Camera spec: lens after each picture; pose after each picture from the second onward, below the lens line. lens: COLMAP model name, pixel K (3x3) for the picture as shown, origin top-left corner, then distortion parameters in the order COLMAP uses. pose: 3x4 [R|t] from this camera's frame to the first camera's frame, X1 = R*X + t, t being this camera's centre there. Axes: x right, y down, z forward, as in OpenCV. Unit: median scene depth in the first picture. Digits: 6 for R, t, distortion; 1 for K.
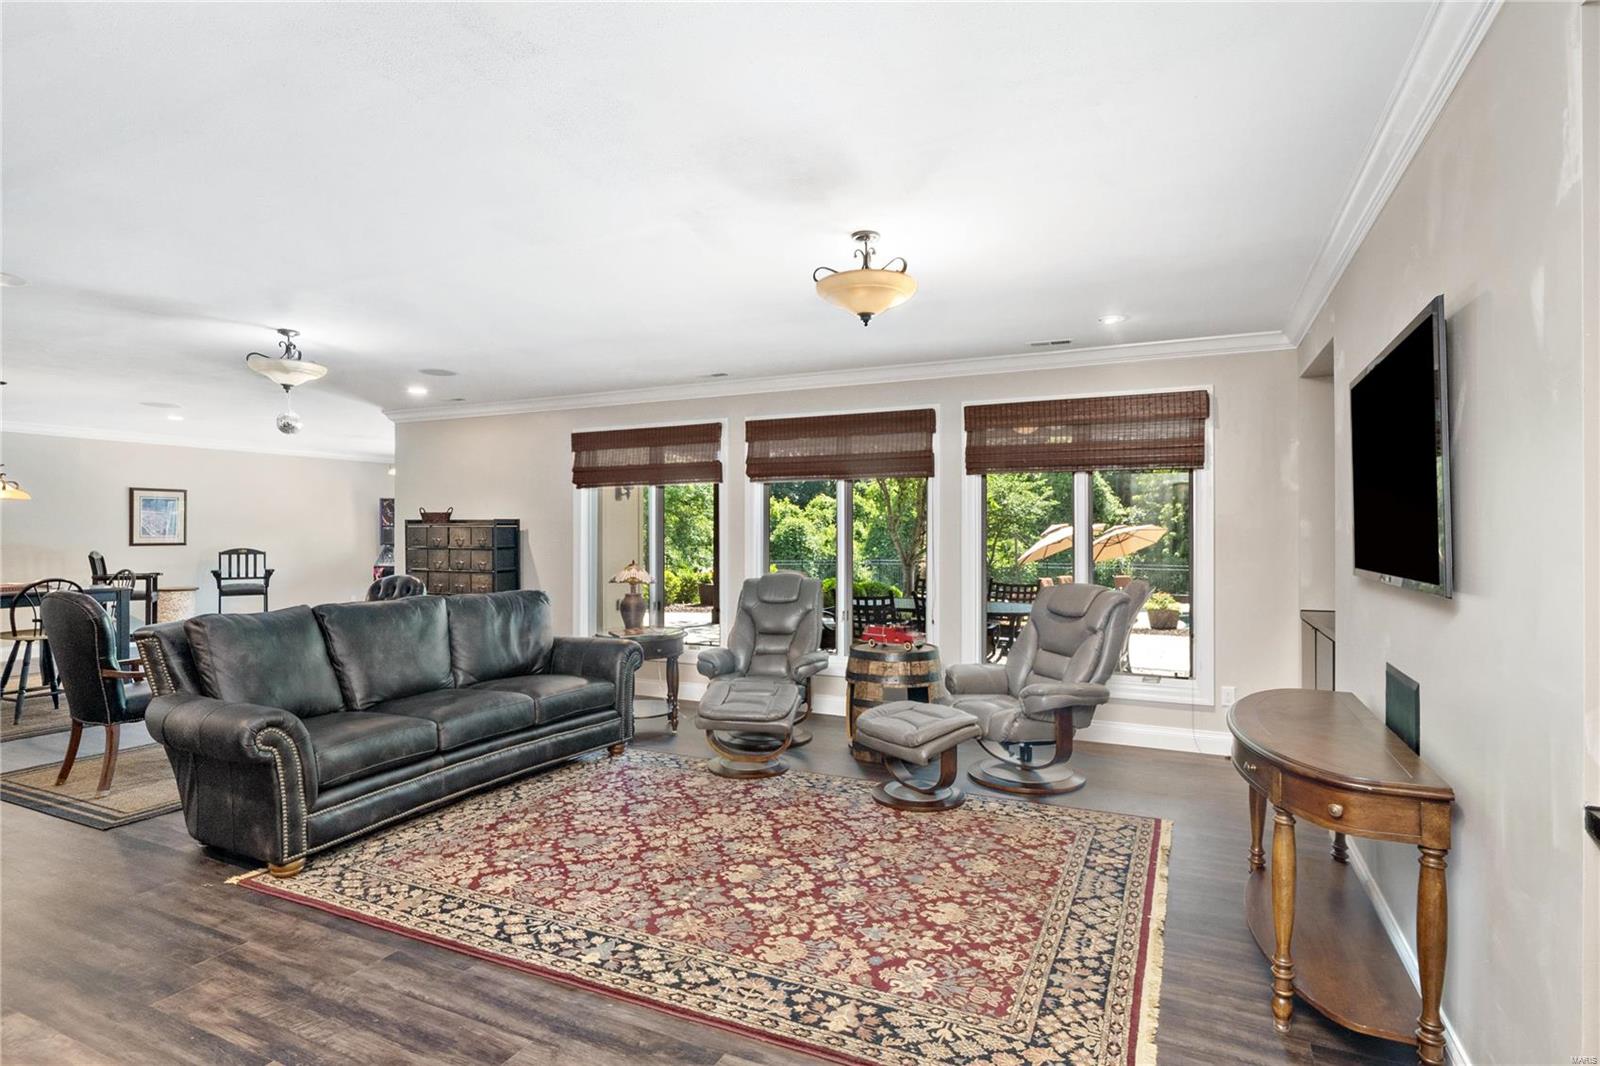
lens RADIAL K [[818.0, 0, 783.6], [0, 818.0, 537.3], [0, 0, 1]] dist [-0.006957, 0.000391]
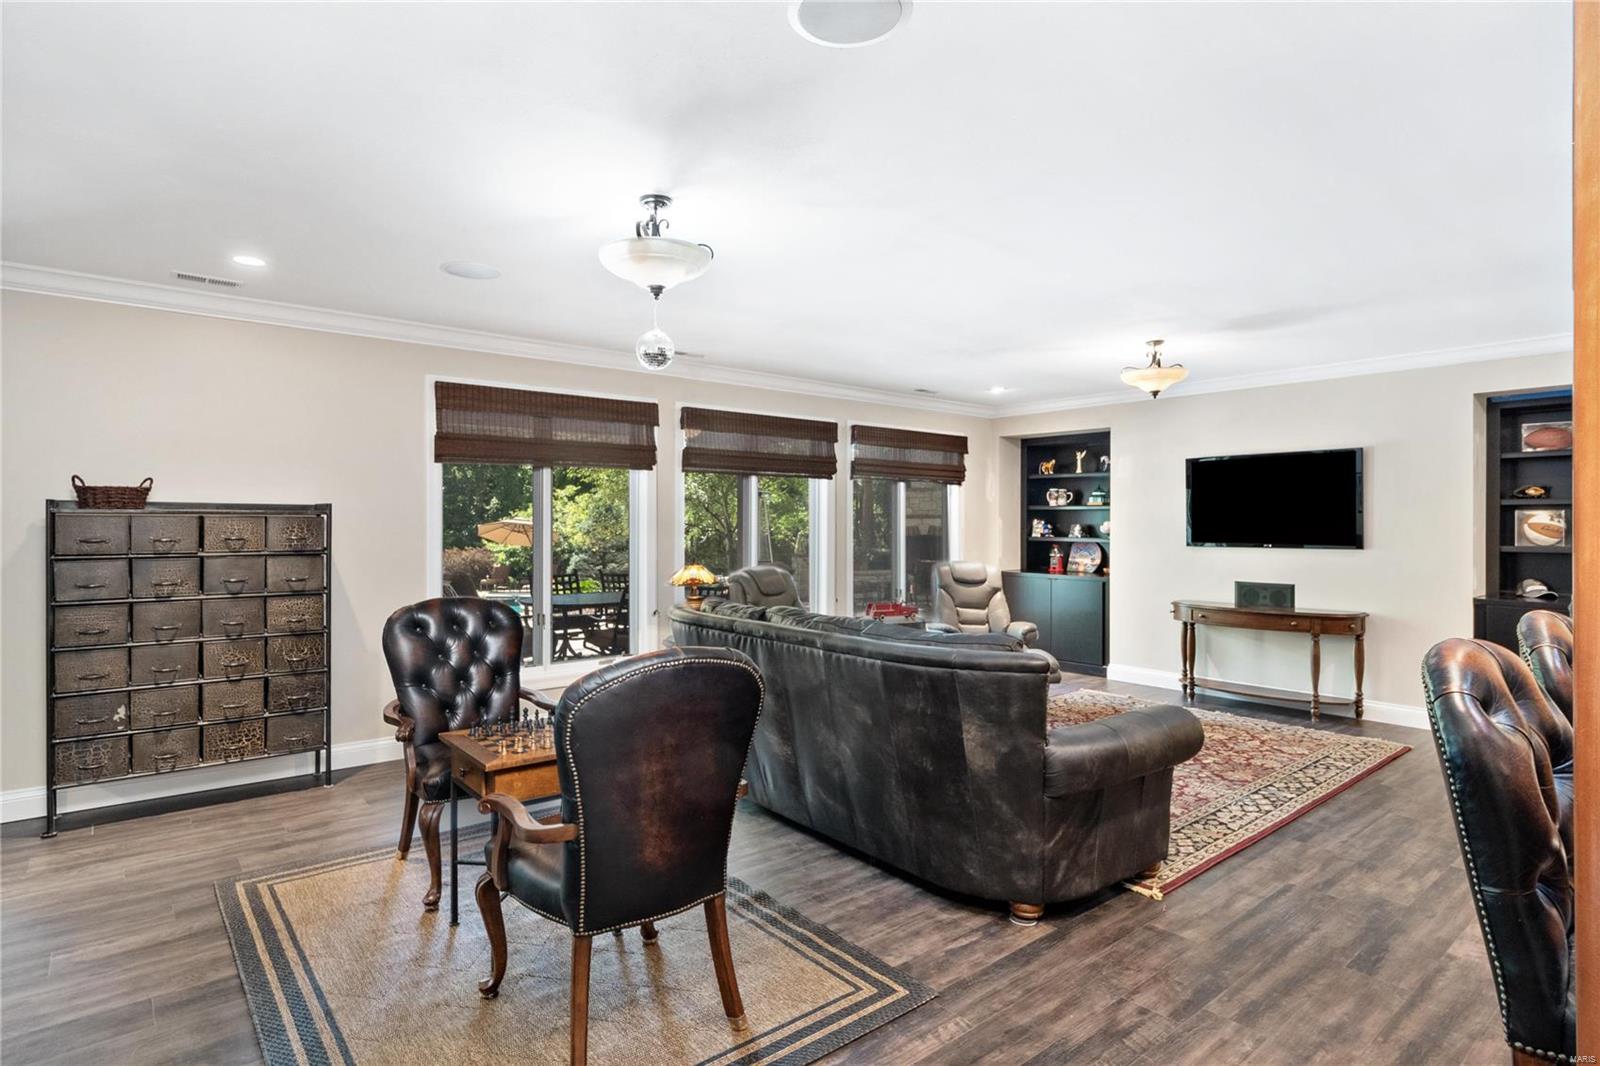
lens RADIAL K [[818.0, 0, 801.9], [0, 818.0, 533.5], [0, 0, 1]] dist [-0.006957, 0.000391]
pose [[0.432011, -0.013199, 0.901772, -1.169017], [-0.001368, 0.999882, 0.015291, -0.015562], [-0.901867, -0.007840, 0.431942, 0.653268]]
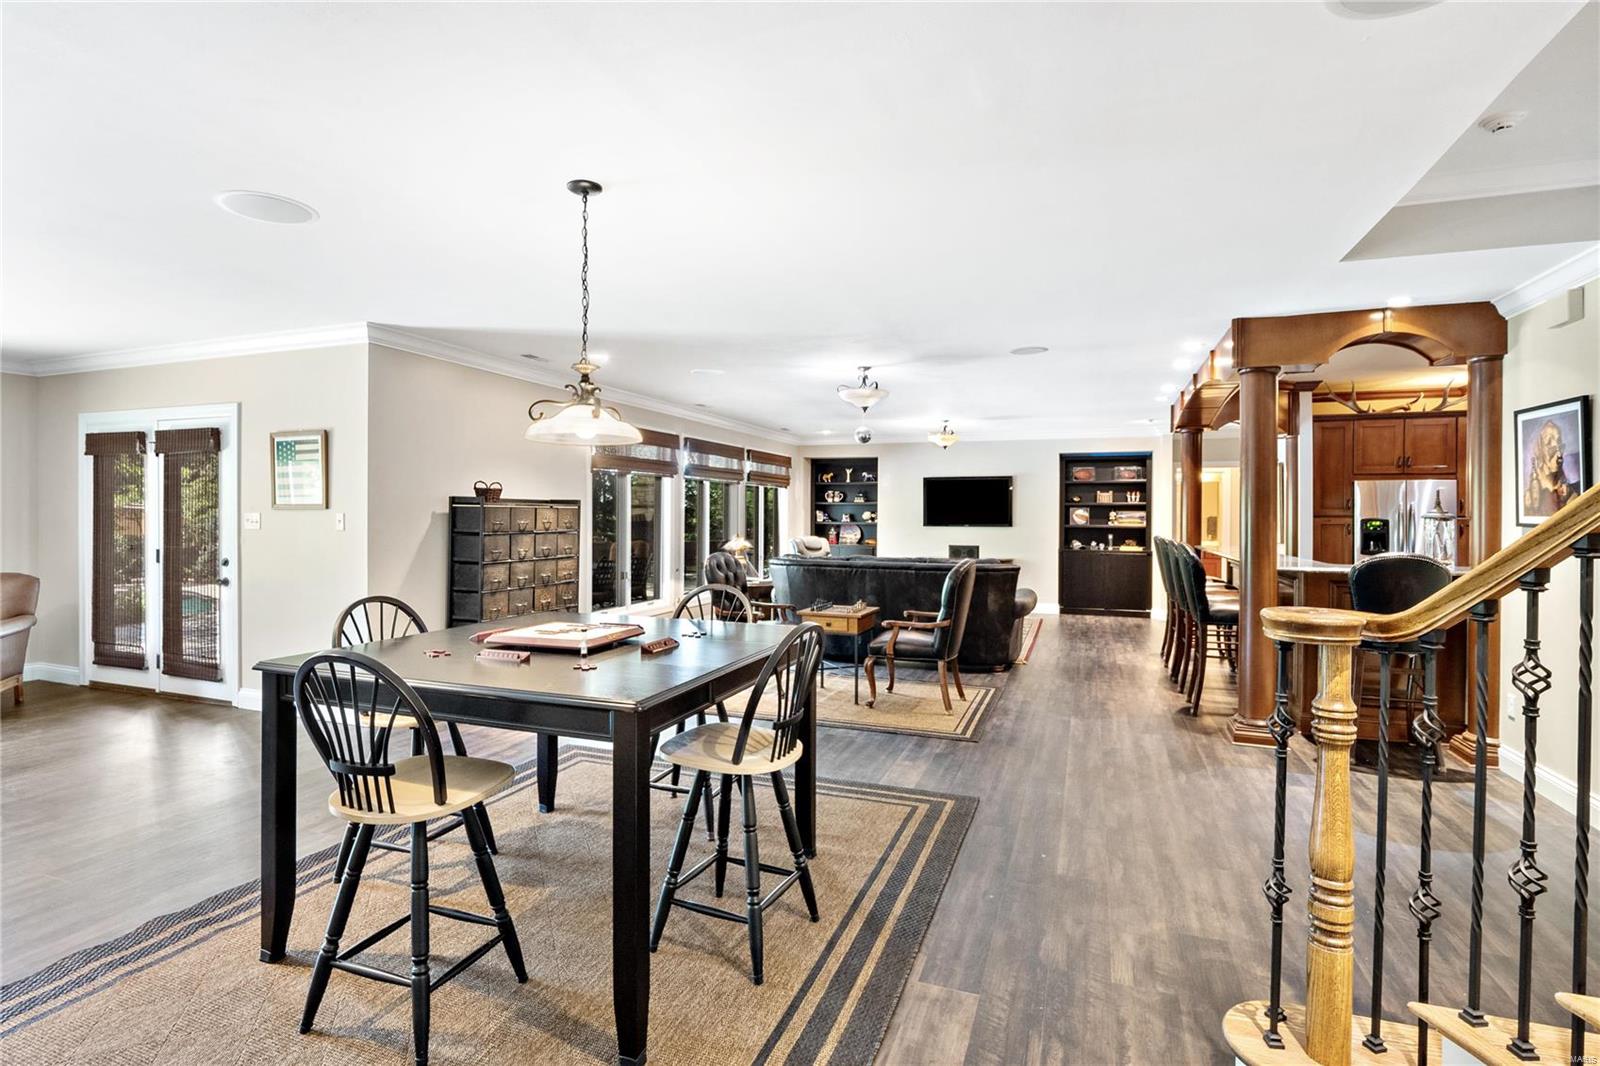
lens RADIAL K [[818.0, 0, 782.4], [0, 818.0, 518.1], [0, 0, 1]] dist [-0.006957, 0.000391]
pose [[-0.102080, -0.010192, 0.994724, -2.102042], [-0.007429, 0.999927, 0.009483, -0.019111], [-0.994748, -0.006422, -0.102148, 1.378569]]
